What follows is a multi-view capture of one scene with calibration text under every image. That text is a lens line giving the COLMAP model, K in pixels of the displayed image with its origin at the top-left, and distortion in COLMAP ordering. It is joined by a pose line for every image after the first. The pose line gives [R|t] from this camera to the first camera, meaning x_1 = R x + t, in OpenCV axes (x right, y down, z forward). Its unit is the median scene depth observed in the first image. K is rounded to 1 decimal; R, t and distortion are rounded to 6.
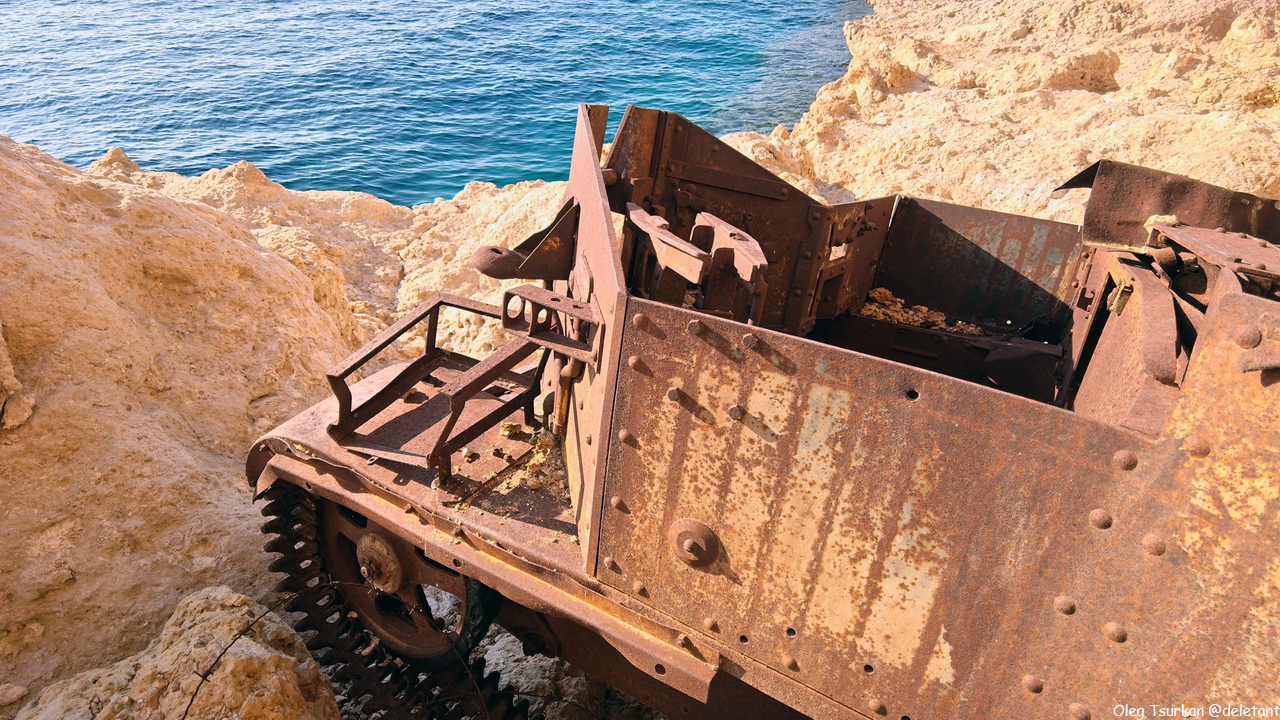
lens RADIAL K [[706.6, 0, 642.9], [0, 706.6, 359.0], [0, 0, 1]] dist [0.000680, -0.000835]
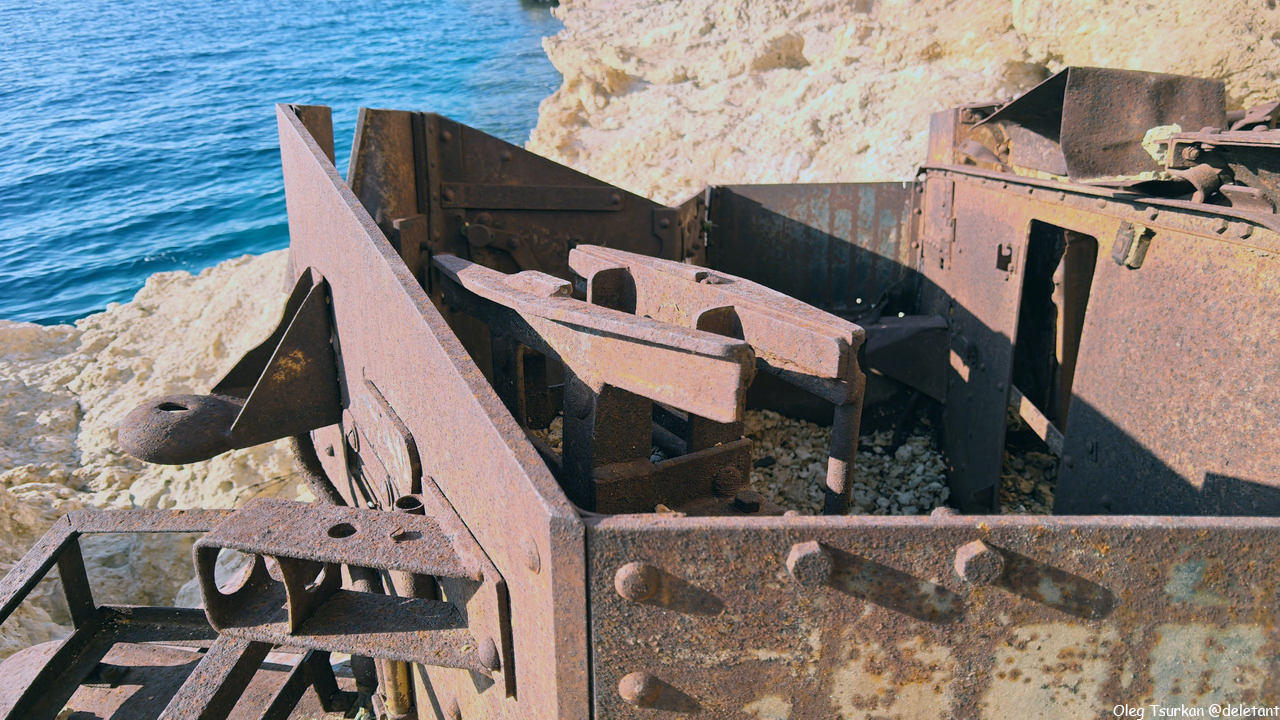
lens RADIAL K [[713.8, 0, 644.0], [0, 713.8, 358.2], [0, 0, 1]] dist [-0.003455, 0.001892]
pose [[0.917288, -0.248343, 0.311302, -0.038152], [0.260450, 0.965483, 0.002775, -0.074742], [-0.301246, 0.078533, 0.950307, 0.313805]]
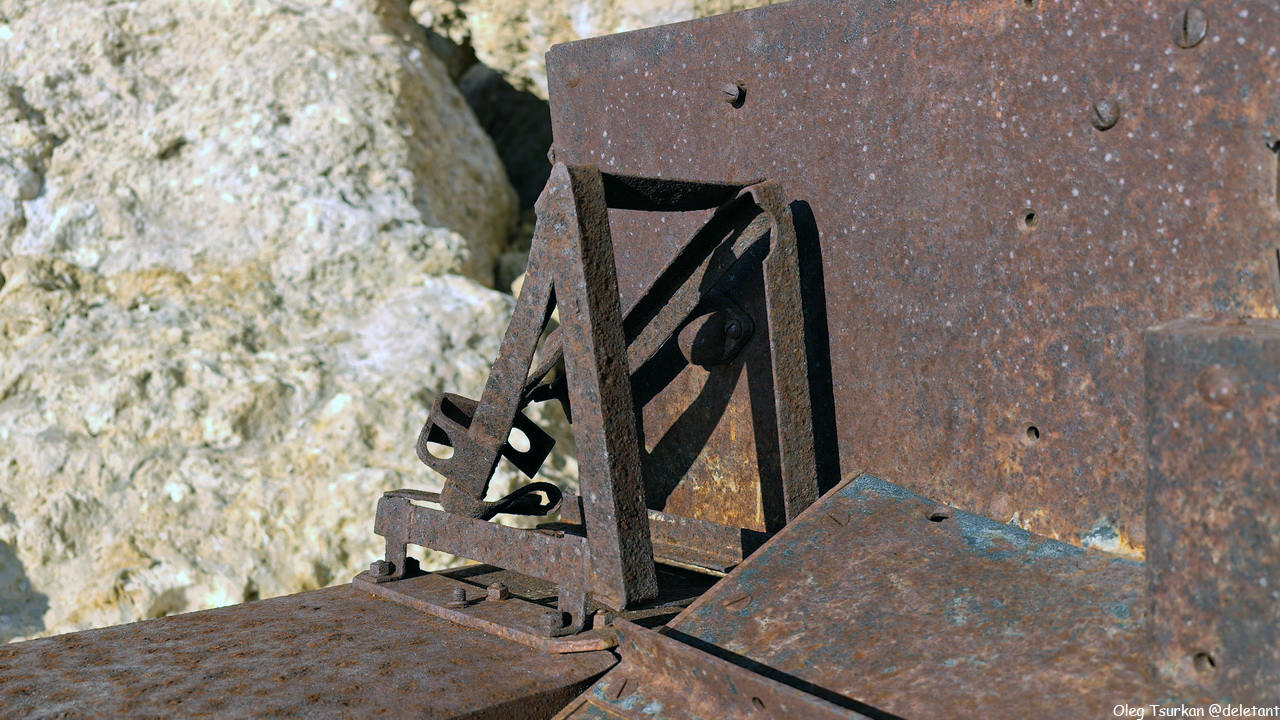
lens RADIAL K [[1355.2, 0, 647.1], [0, 1355.2, 353.1], [0, 0, 1]] dist [0.058917, 0.000000]
pose [[0.316488, -0.263225, 0.911344, -0.090175], [0.417835, 0.901191, 0.115188, -0.250711], [-0.851616, 0.344335, 0.395201, 1.155965]]
